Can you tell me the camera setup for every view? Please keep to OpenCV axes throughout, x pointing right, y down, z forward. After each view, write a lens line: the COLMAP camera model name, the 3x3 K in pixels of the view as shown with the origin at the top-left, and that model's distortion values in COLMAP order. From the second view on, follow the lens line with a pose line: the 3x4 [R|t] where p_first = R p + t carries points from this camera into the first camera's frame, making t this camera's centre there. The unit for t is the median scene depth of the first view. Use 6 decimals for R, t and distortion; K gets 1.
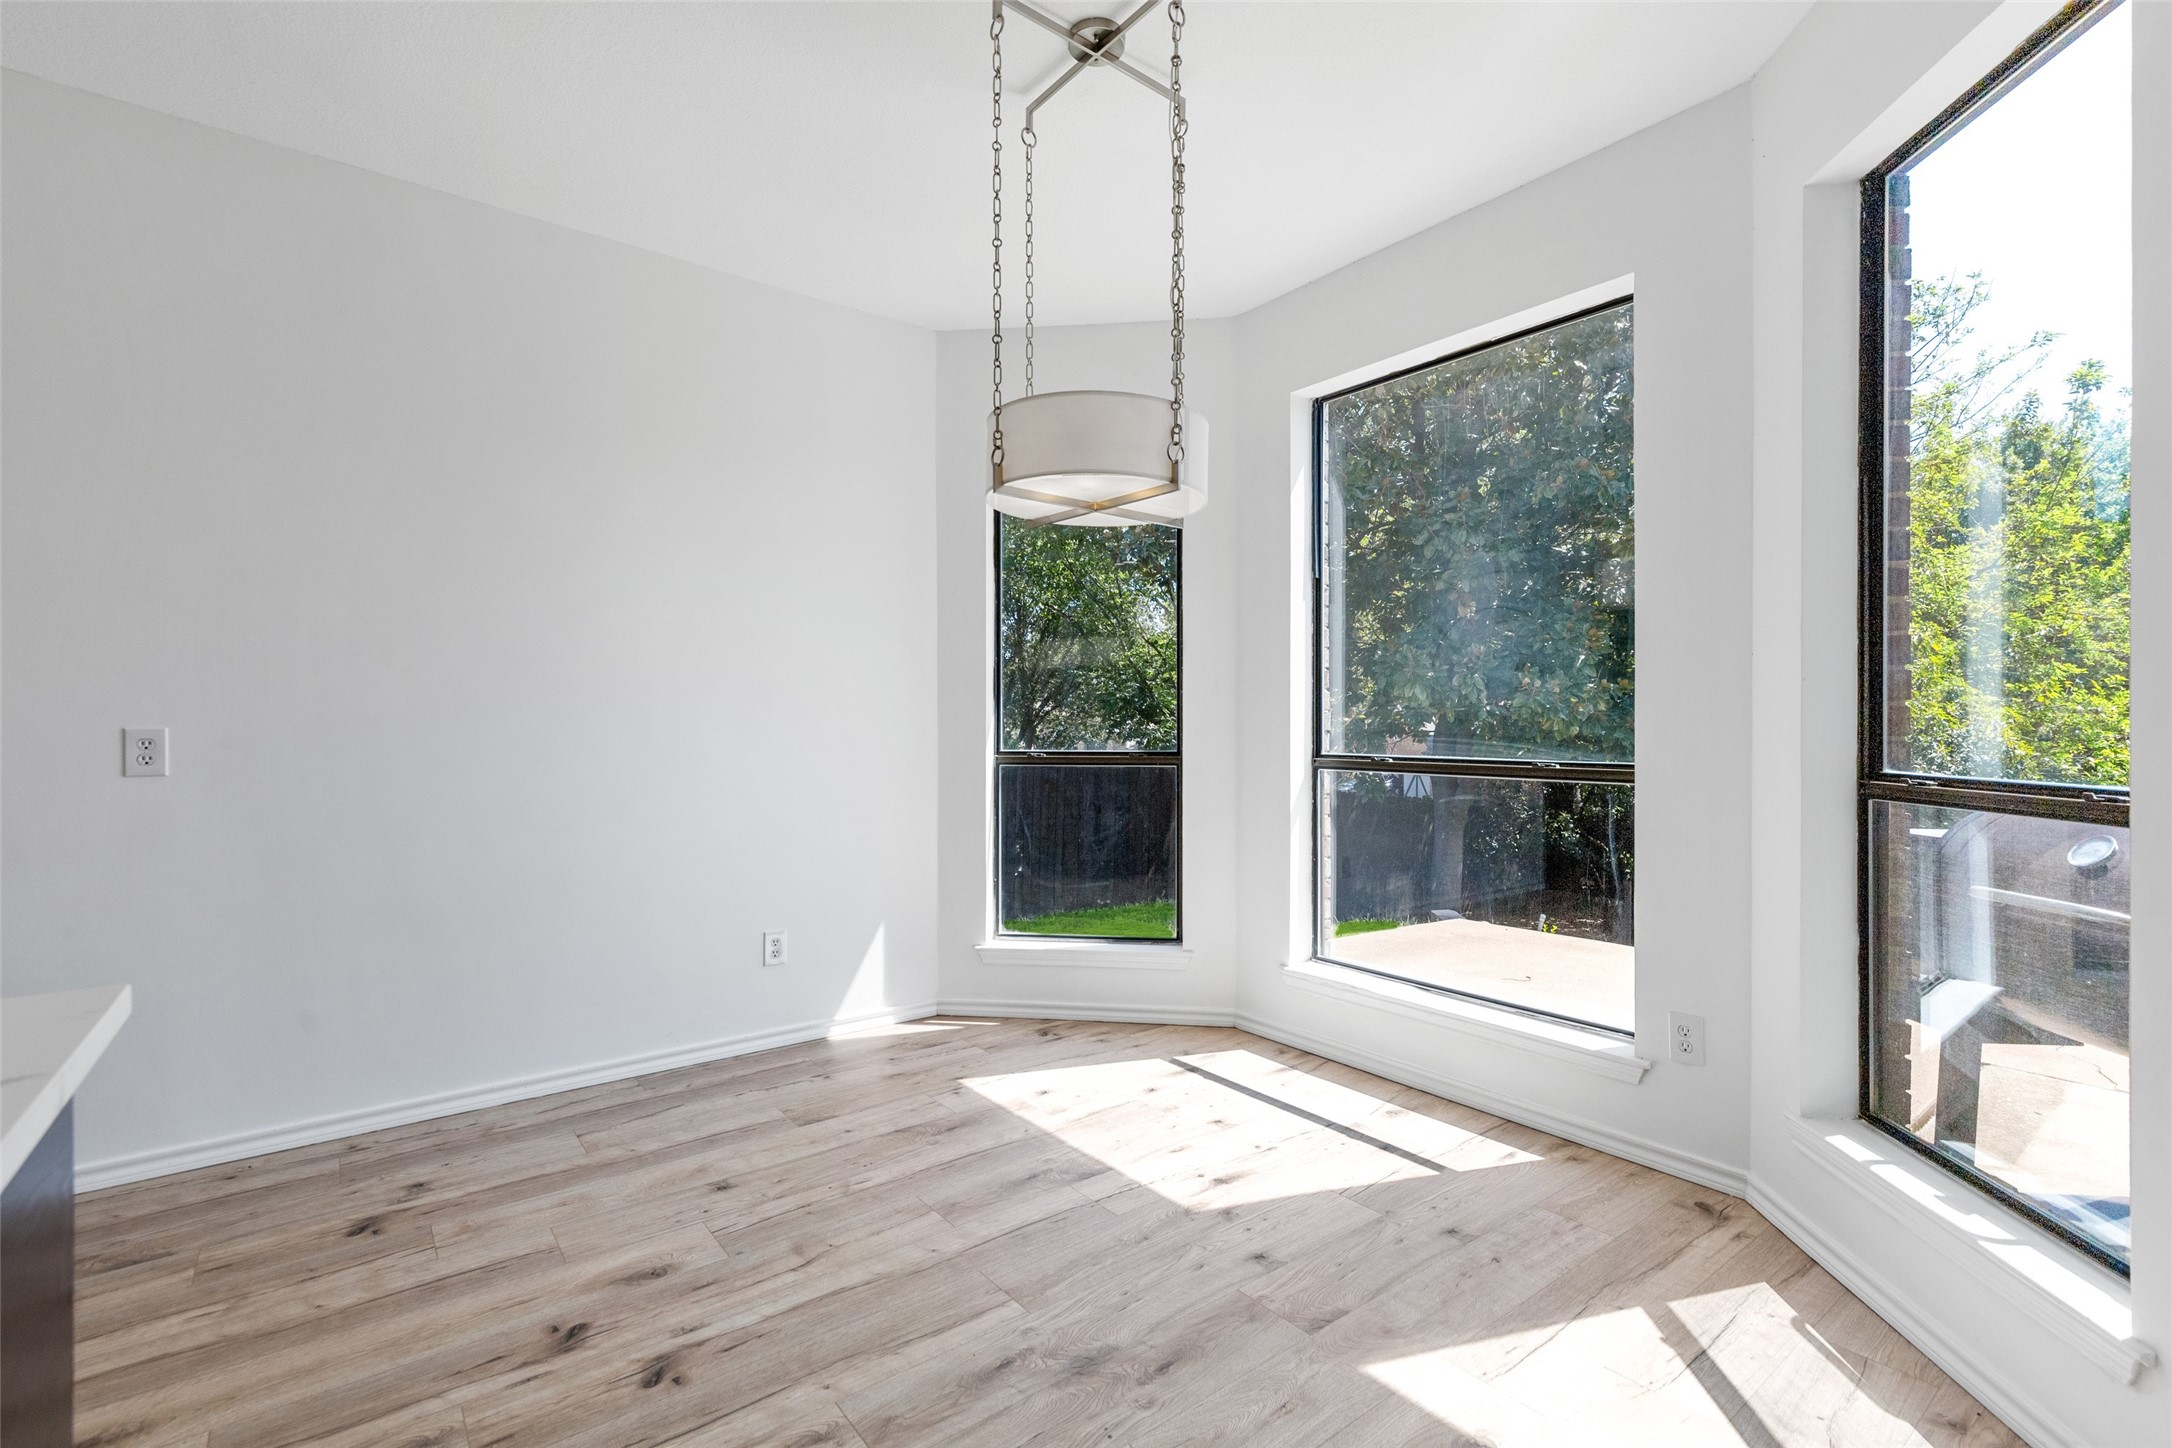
lens RADIAL K [[978.1, 0, 1090.3], [0, 978.1, 711.4], [0, 0, 1]] dist [0.003846, -0.000157]
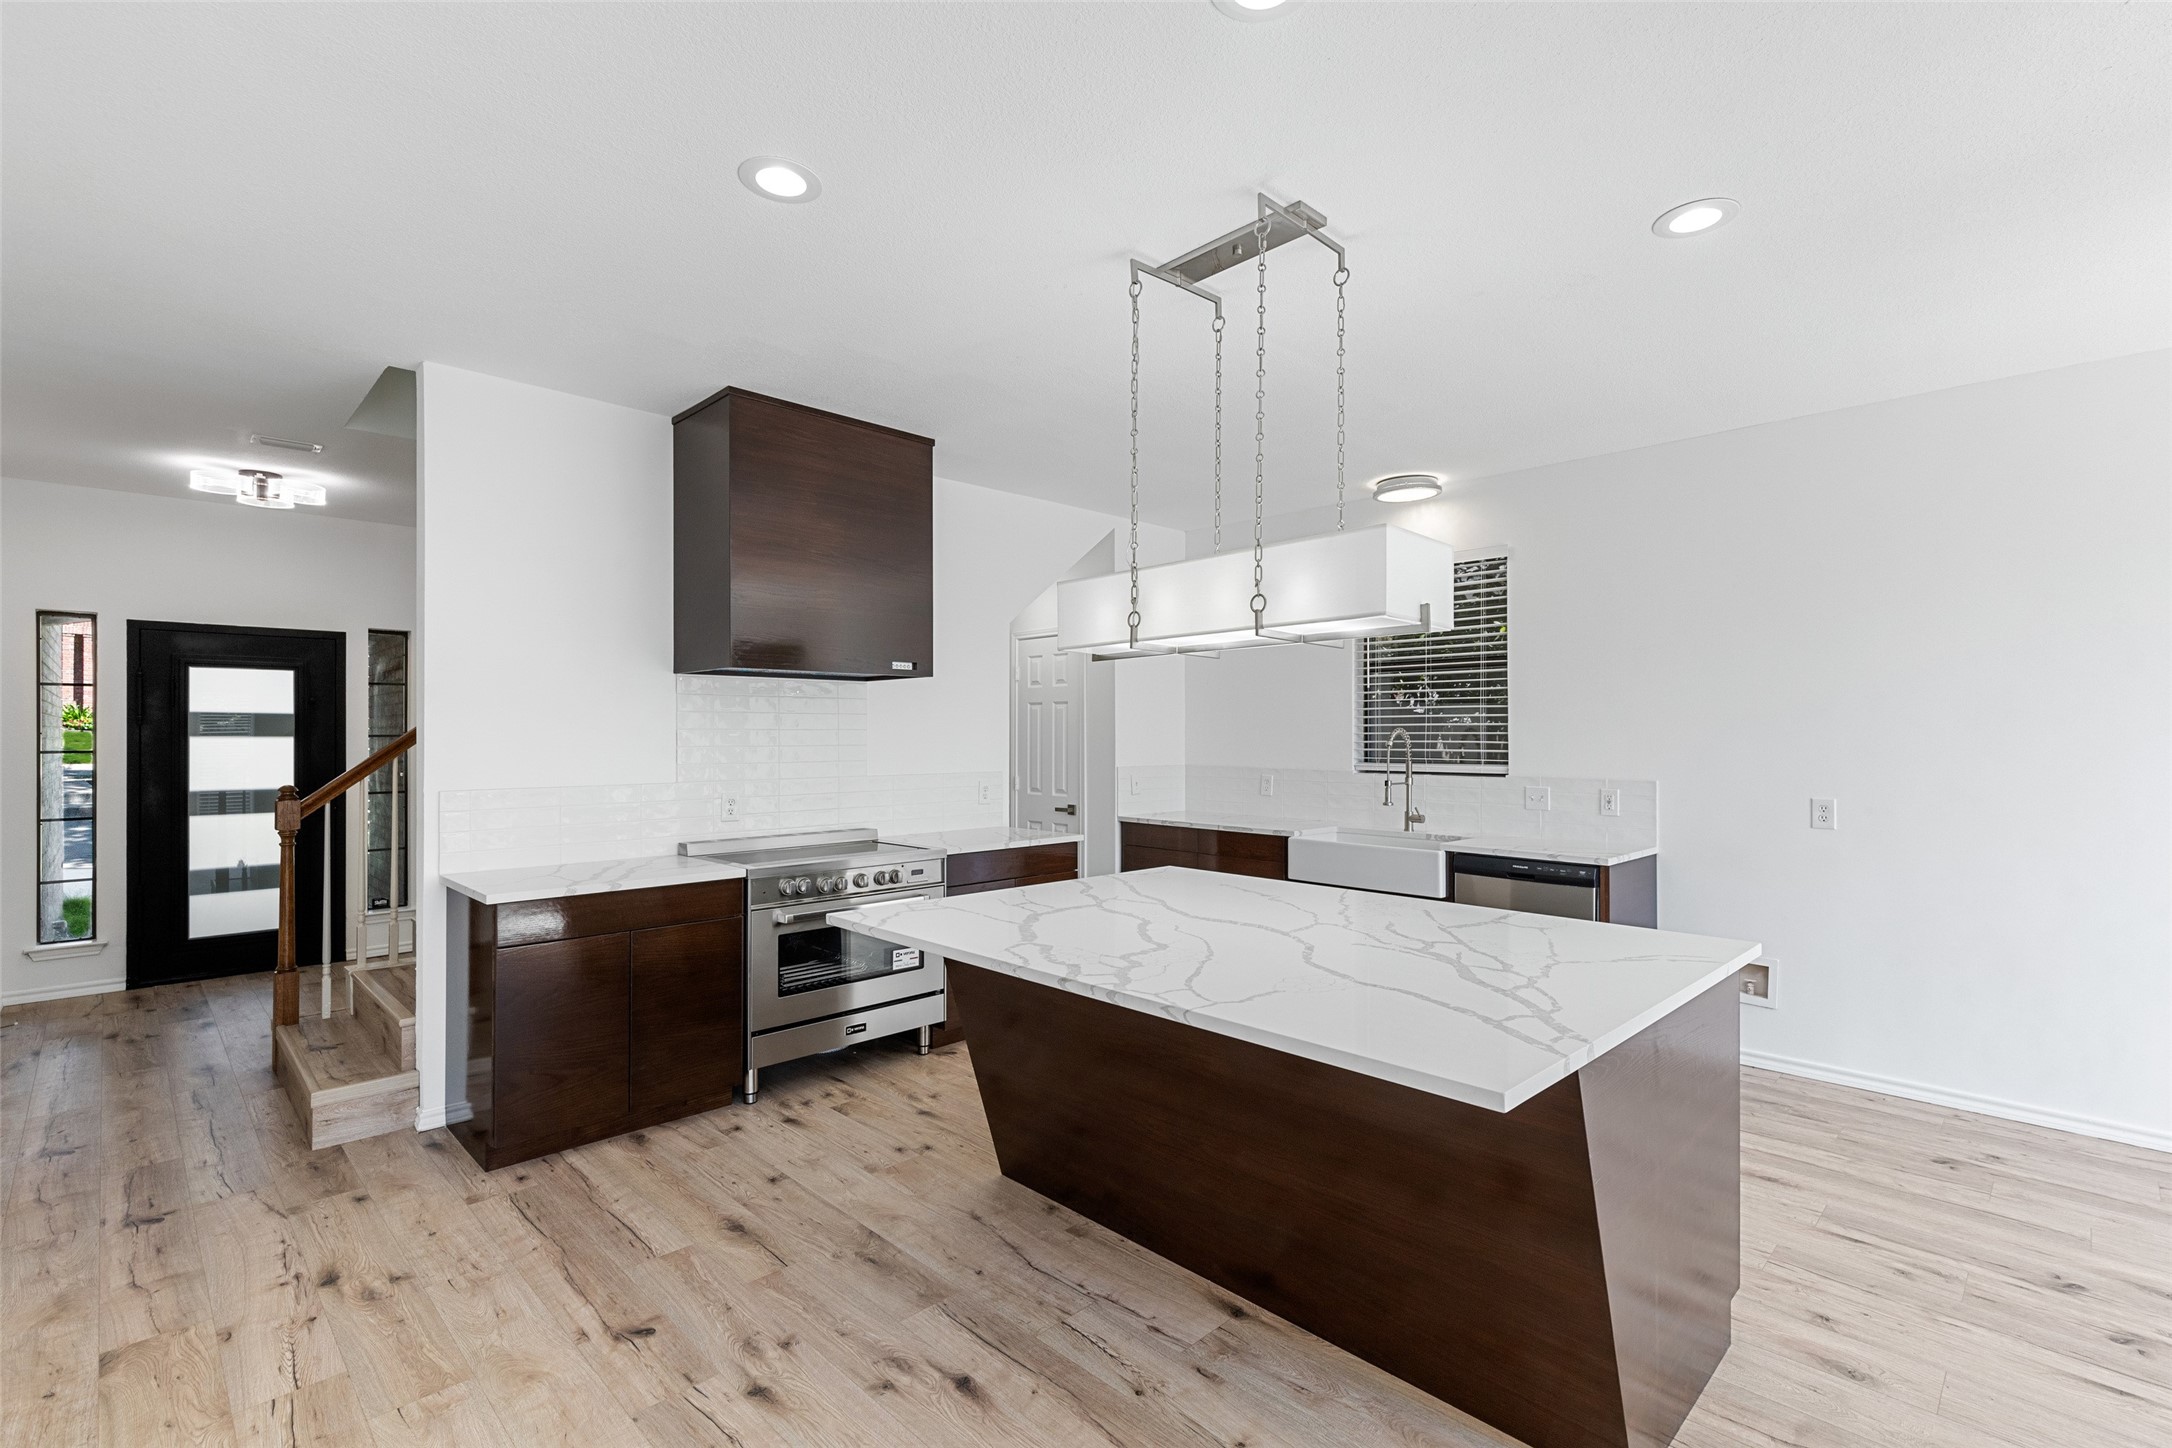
lens RADIAL K [[989.3, 0, 1096.9], [0, 989.3, 739.3], [0, 0, 1]] dist [0.003285, 0.000798]
pose [[0.120763, 0.009081, -0.992640, 0.500304], [0.009343, 0.999903, 0.010284, -0.110178], [0.992637, -0.010516, 0.120667, -0.368814]]
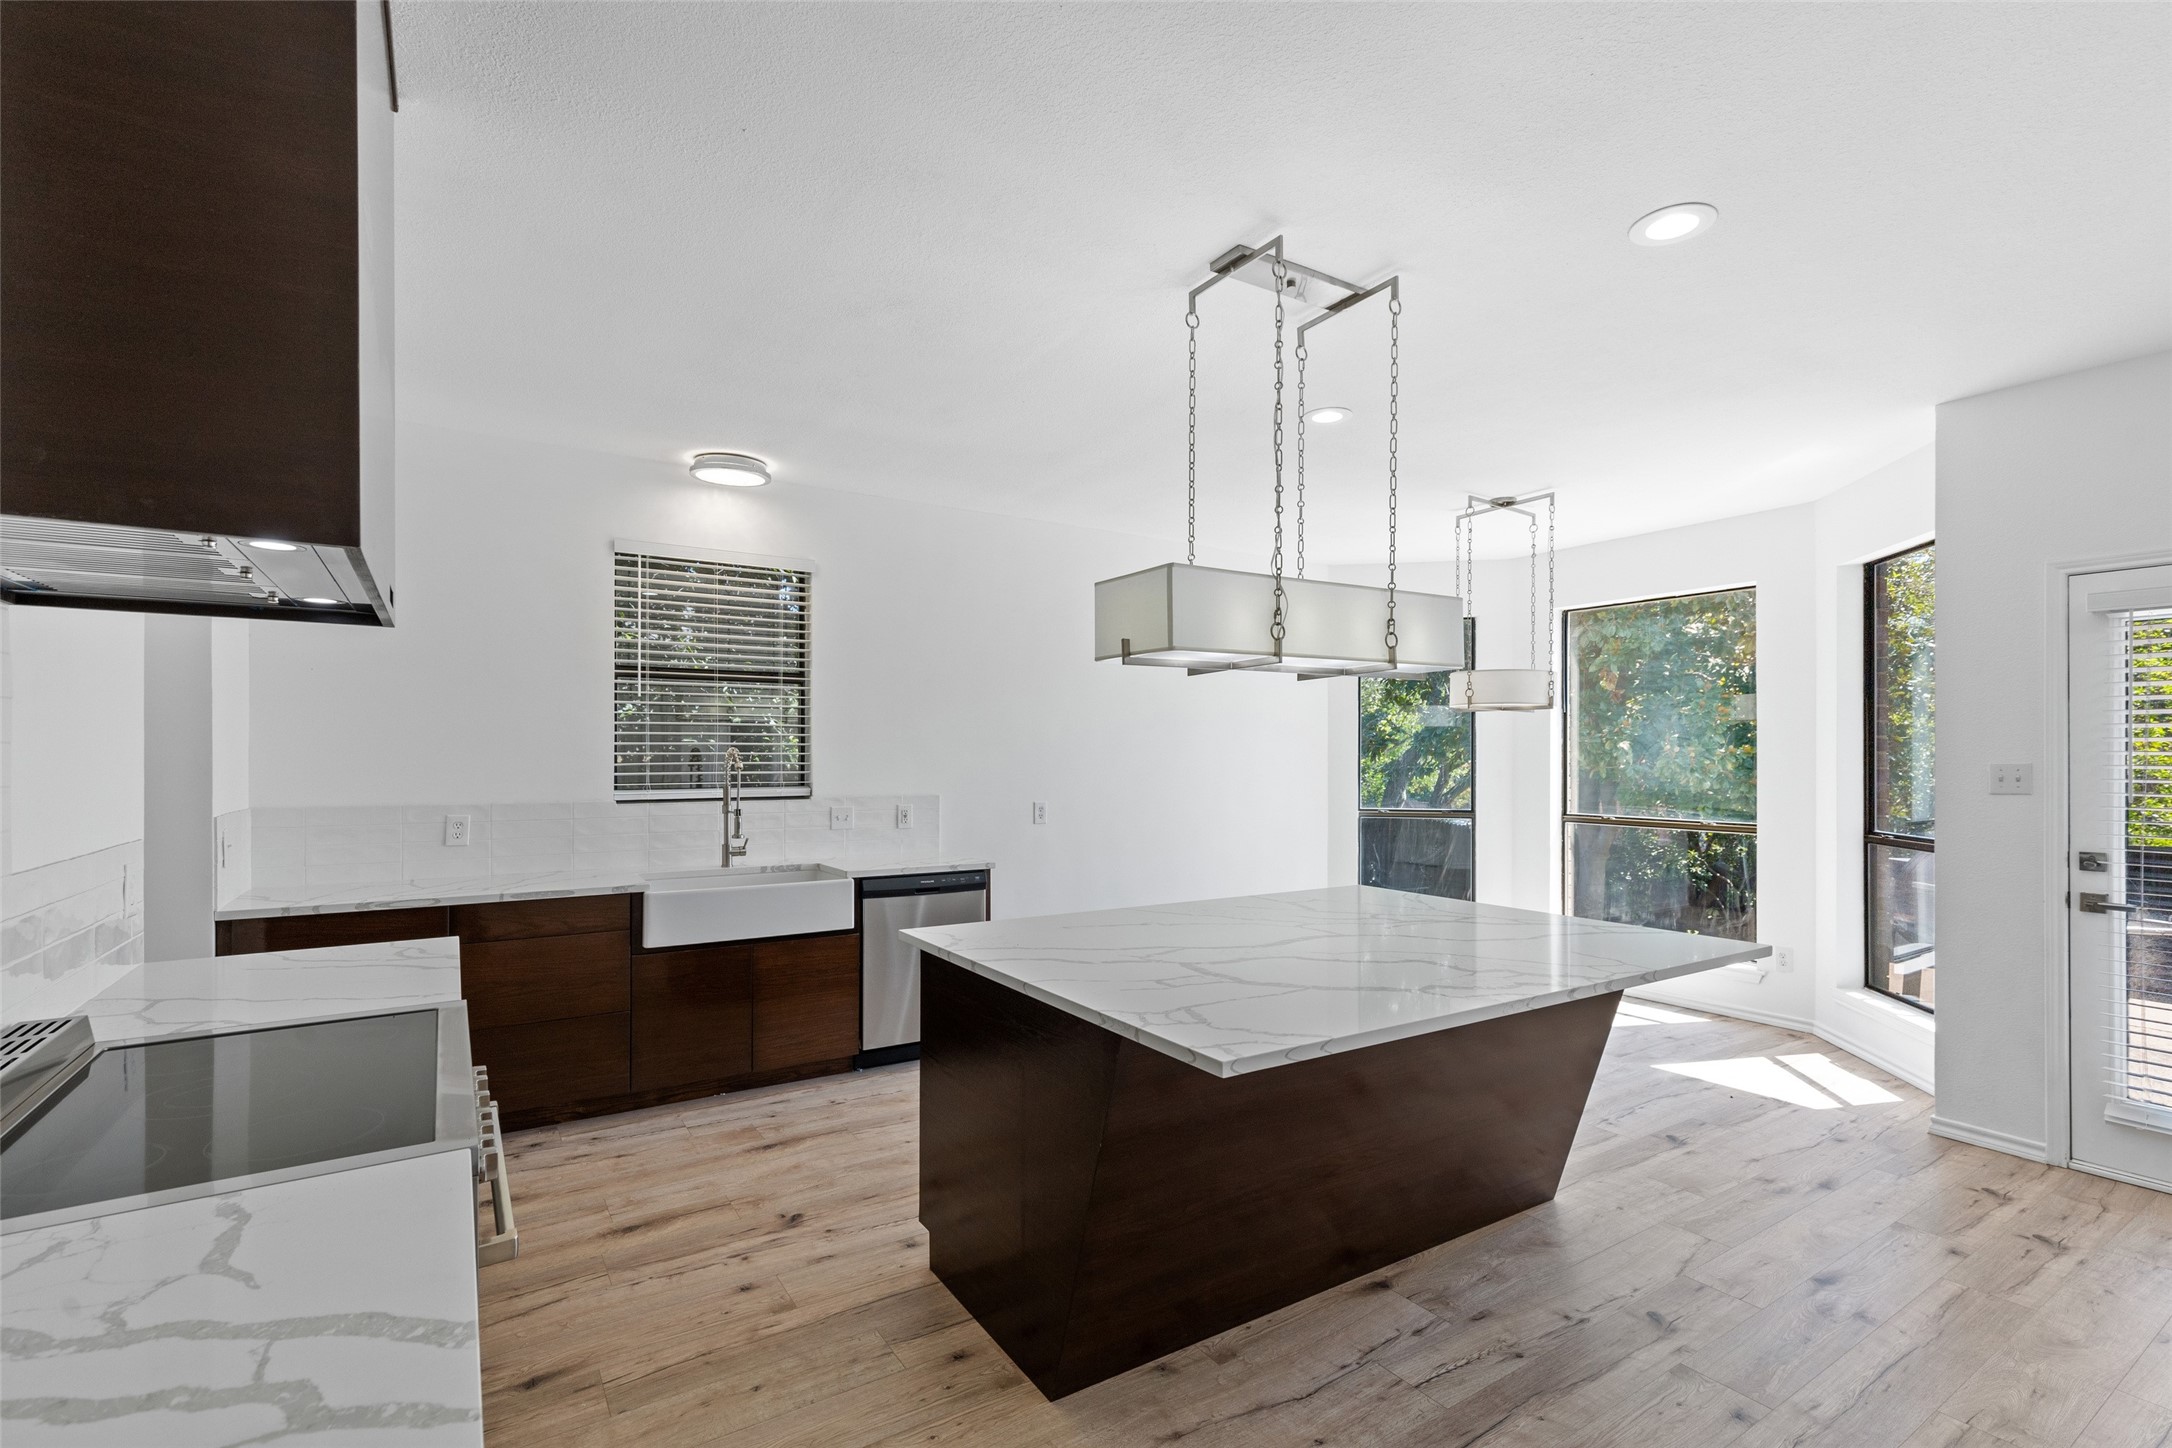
lens RADIAL K [[989.3, 0, 1096.9], [0, 989.3, 739.3], [0, 0, 1]] dist [0.003285, 0.000798]
pose [[0.996815, 0.002419, -0.079715, -0.677285], [-0.002804, 0.999985, -0.004723, -0.115393], [0.079702, 0.004931, 0.996807, -1.215732]]
